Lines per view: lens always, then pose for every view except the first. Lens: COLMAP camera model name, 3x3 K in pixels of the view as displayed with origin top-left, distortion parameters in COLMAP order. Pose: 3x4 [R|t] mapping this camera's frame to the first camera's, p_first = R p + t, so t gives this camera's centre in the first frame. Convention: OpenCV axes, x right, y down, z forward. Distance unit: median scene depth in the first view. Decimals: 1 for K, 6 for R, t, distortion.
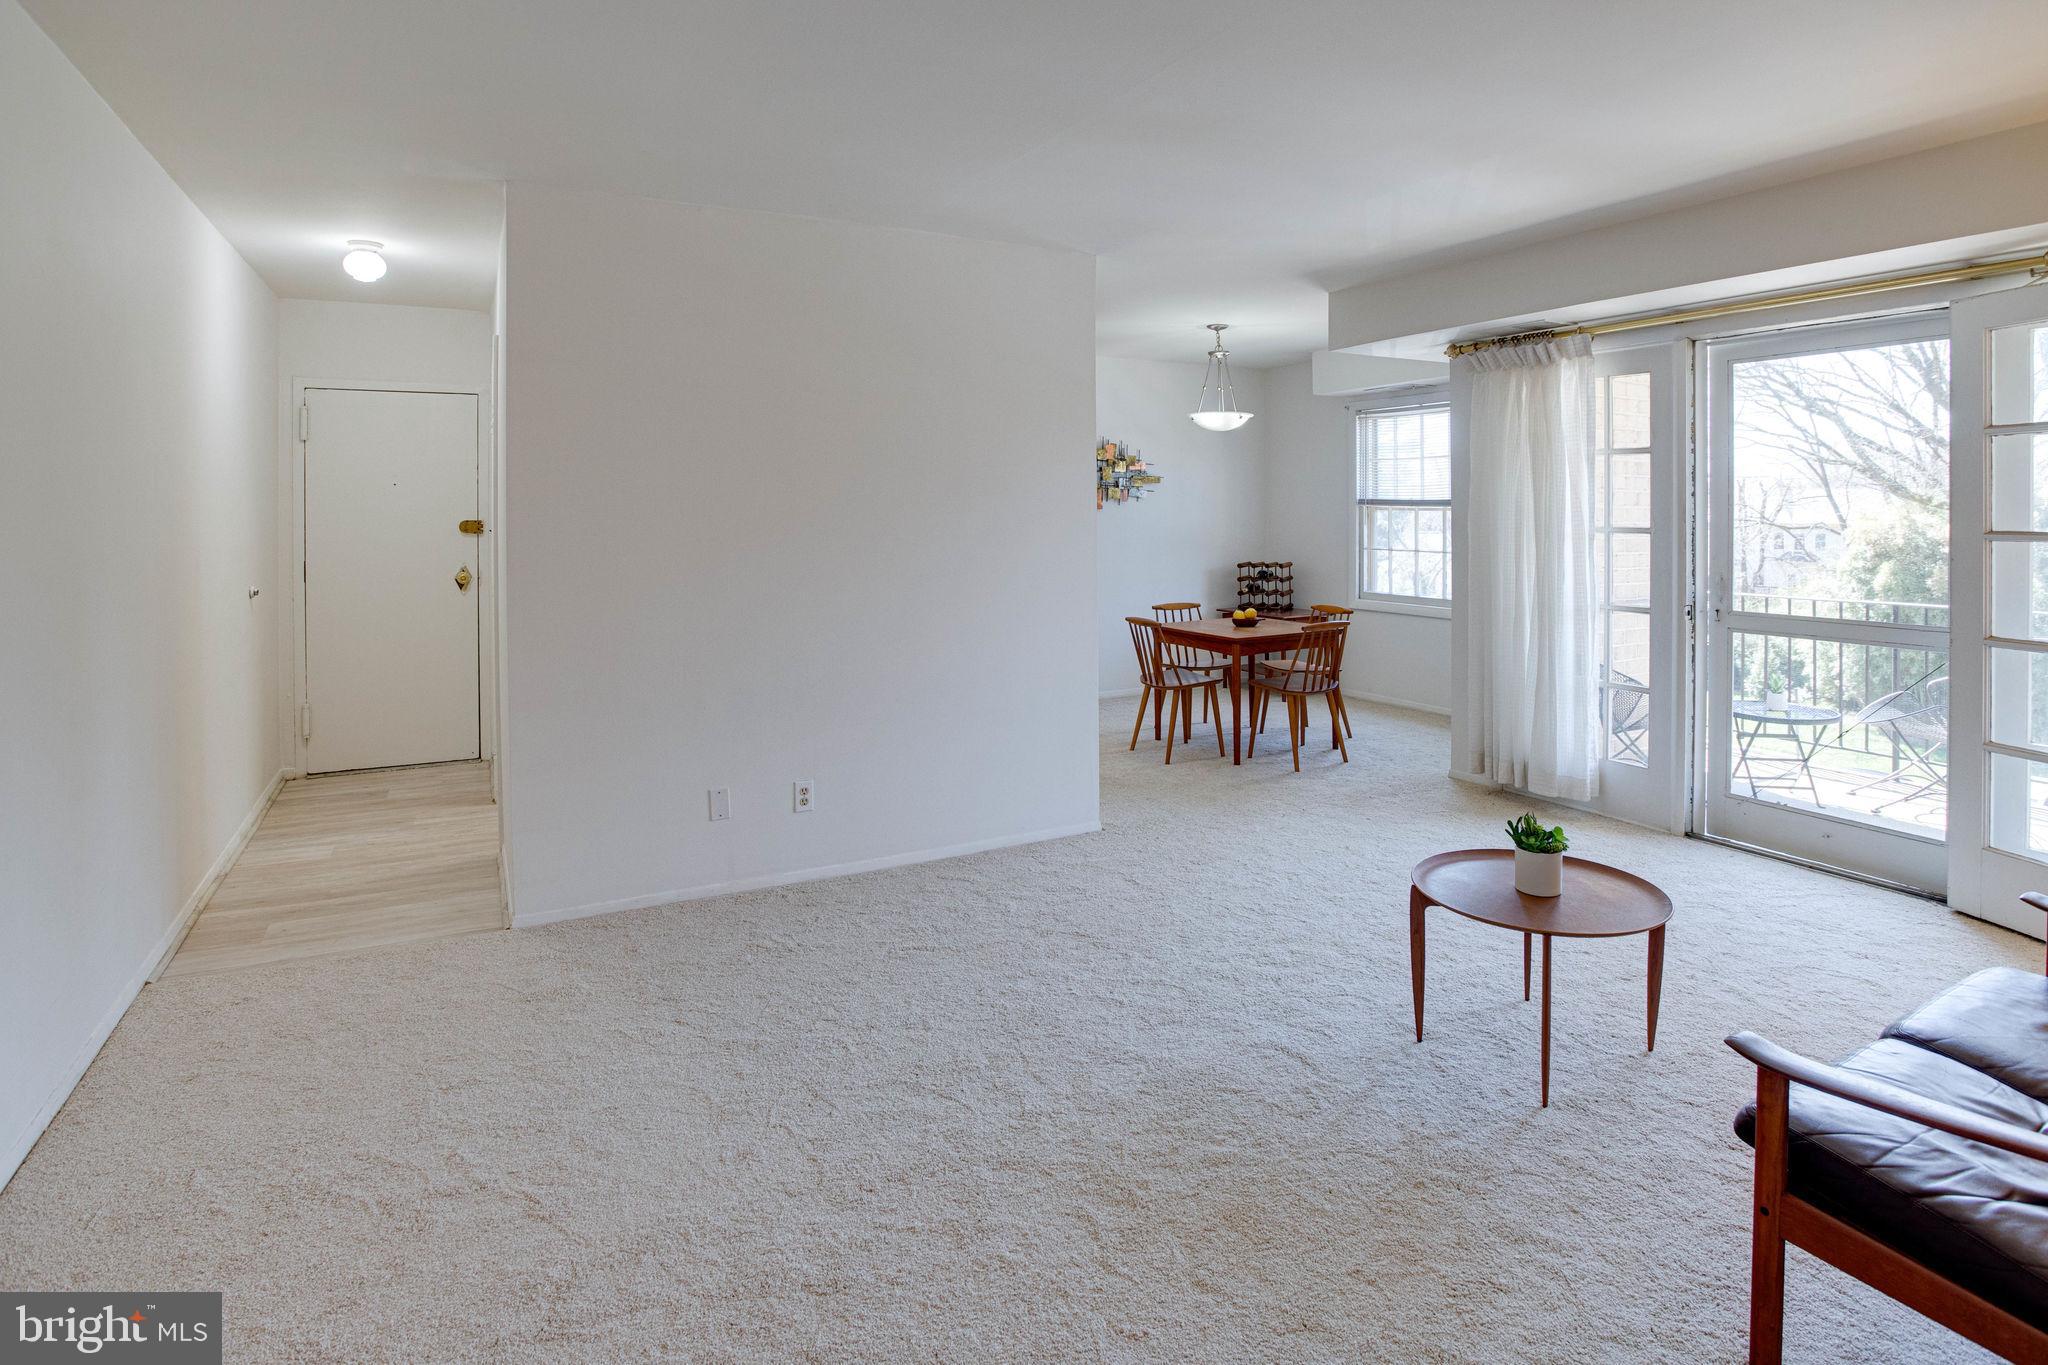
lens RADIAL K [[1080.7, 0, 1021.0], [0, 1080.7, 504.6], [0, 0, 1]] dist [-0.026867, 0.001711]
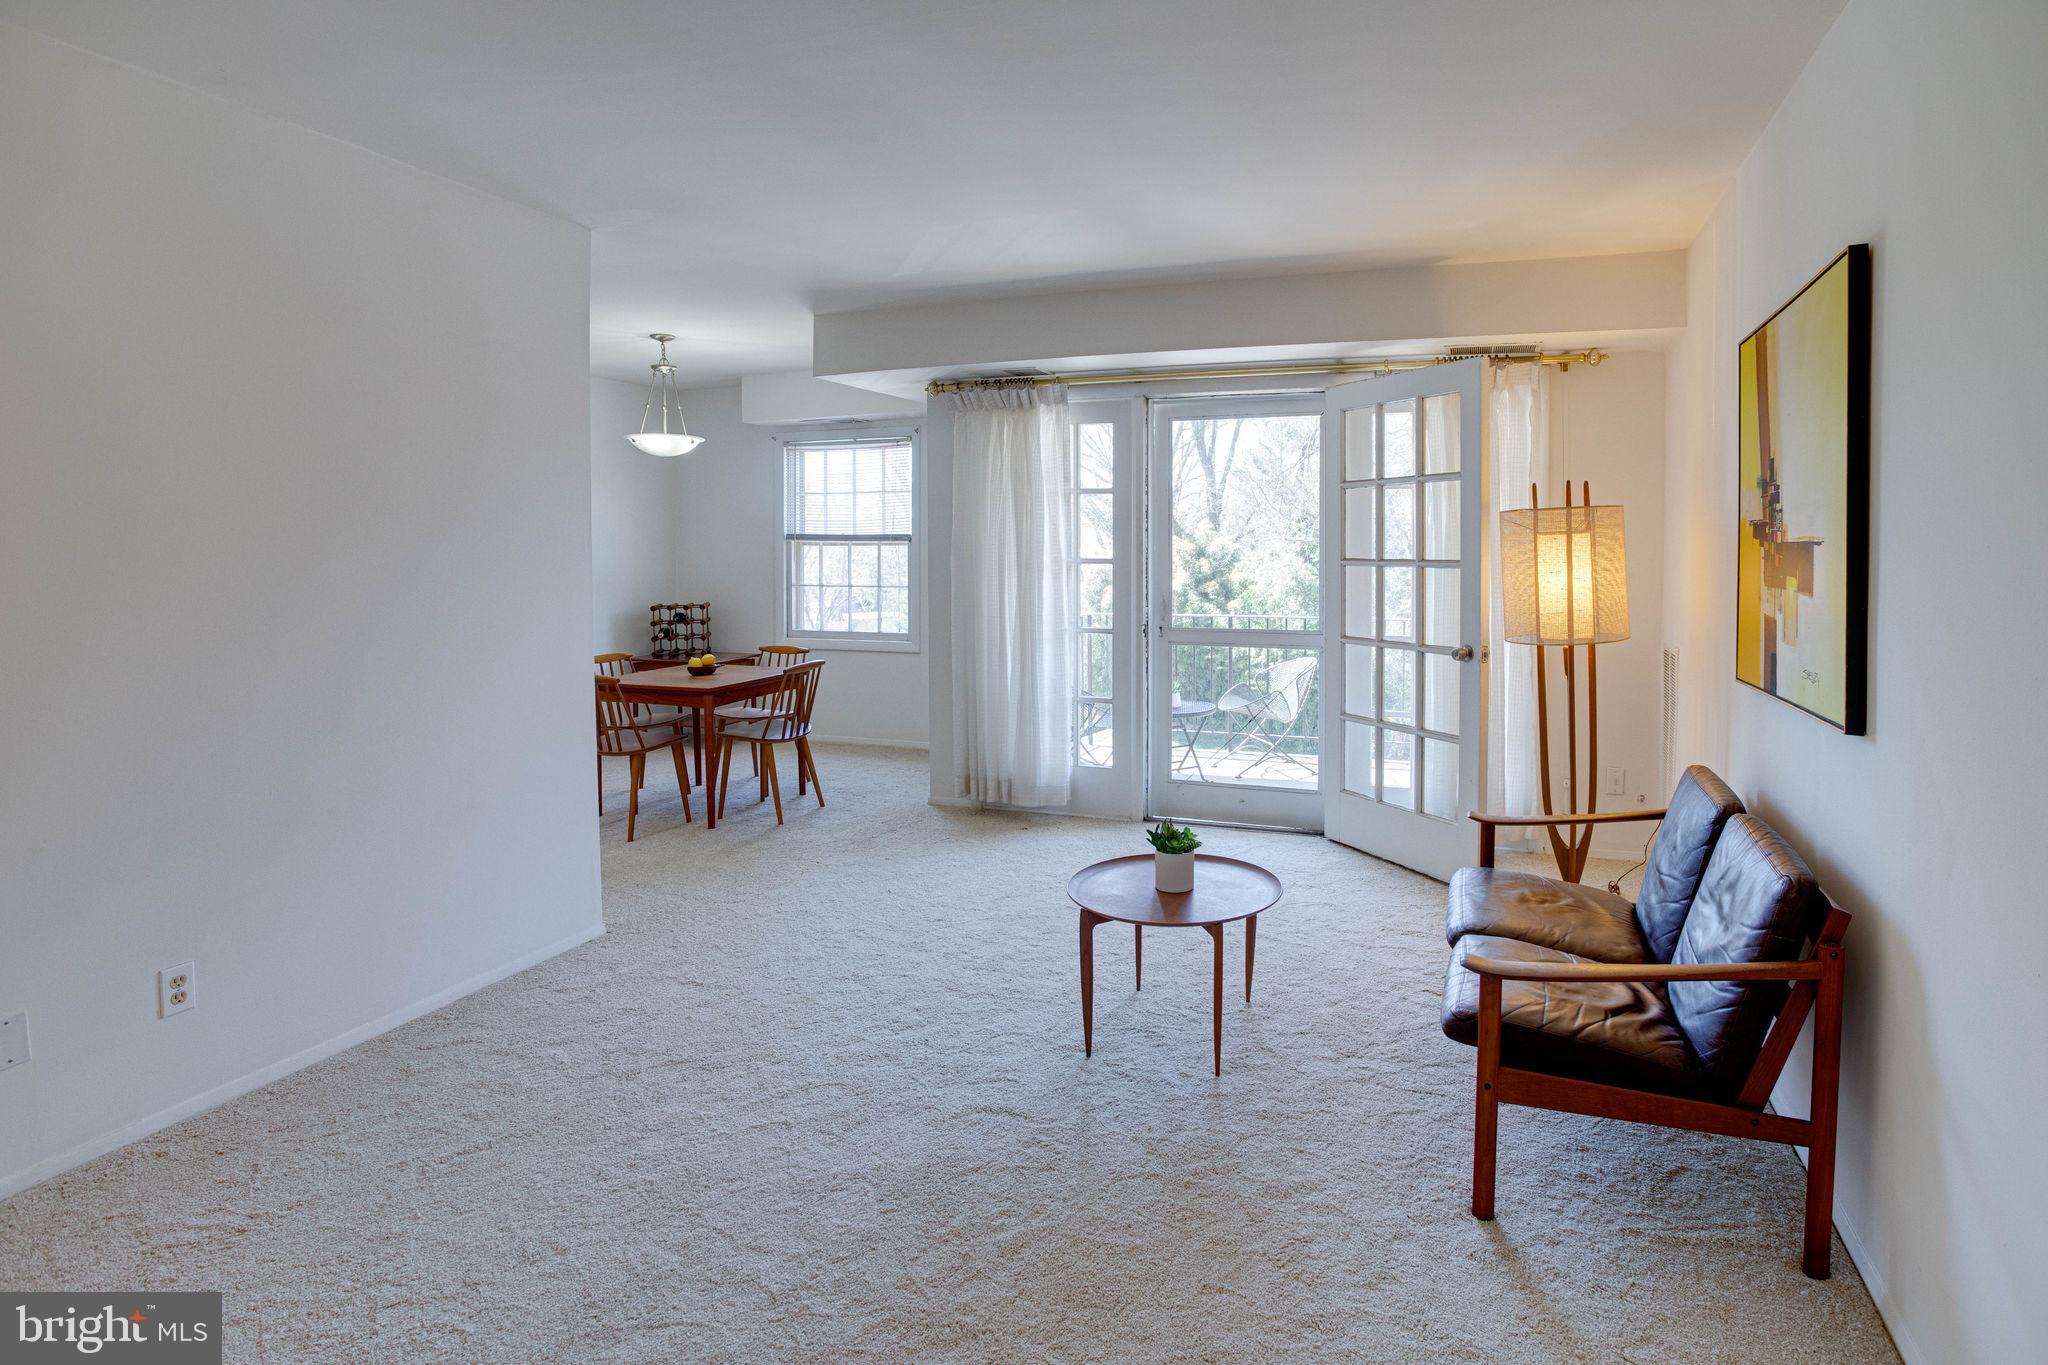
lens RADIAL K [[1074.5, 0, 1157.3], [0, 1074.5, 560.0], [0, 0, 1]] dist [-0.071382, 0.029141]
pose [[0.725107, -0.011322, 0.688543, -0.164450], [0.000334, 0.999870, 0.016091, 0.004283], [-0.688636, -0.011438, 0.725017, 0.130975]]
